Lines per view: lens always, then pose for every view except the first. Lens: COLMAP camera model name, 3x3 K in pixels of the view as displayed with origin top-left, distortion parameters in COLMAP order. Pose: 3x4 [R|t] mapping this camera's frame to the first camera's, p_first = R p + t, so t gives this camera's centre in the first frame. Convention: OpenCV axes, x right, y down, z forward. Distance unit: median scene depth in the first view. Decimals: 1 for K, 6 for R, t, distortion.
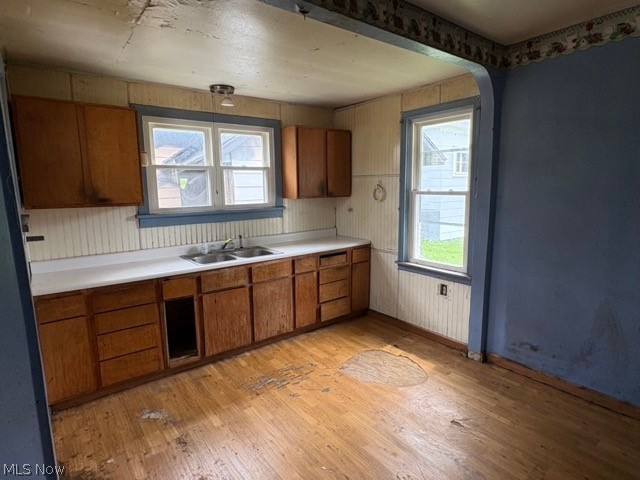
lens RADIAL K [[349.9, 0, 320.0], [0, 349.9, 240.0], [0, 0, 1]] dist [-0.000892, 0.000572]
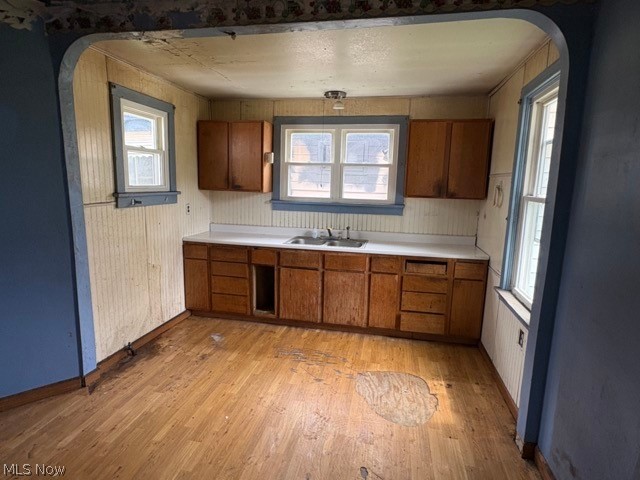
lens RADIAL K [[349.9, 0, 320.0], [0, 349.9, 240.0], [0, 0, 1]] dist [-0.000892, 0.000572]
pose [[0.672615, 0.154134, -0.723762, 0.564445], [-0.152068, 0.985983, 0.068656, -0.039023], [0.724199, 0.063882, 0.686626, 0.217199]]
